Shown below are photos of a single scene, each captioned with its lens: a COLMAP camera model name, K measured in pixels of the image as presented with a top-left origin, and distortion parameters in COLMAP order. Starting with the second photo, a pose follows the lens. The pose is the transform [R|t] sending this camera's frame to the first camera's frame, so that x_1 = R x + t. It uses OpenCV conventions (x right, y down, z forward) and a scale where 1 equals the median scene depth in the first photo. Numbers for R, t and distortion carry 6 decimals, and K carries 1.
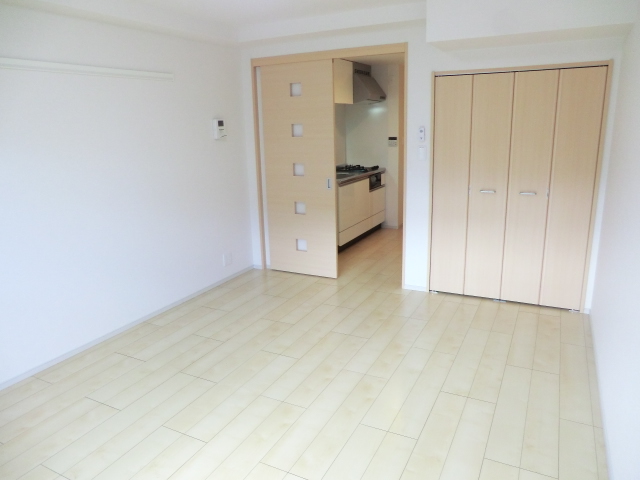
lens RADIAL K [[461.4, 0, 325.5], [0, 461.4, 238.9], [0, 0, 1]] dist [-0.056110, 0.008327]
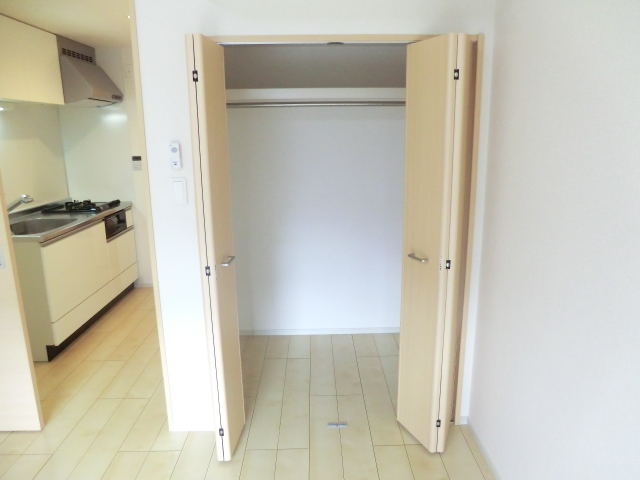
lens RADIAL K [[461.4, 0, 319.4], [0, 461.4, 234.4], [0, 0, 1]] dist [-0.056110, 0.008327]
pose [[0.886290, -0.081088, 0.455977, 0.069528], [0.099663, 0.994880, -0.016794, -0.072790], [-0.452280, 0.060328, 0.889833, 0.302324]]
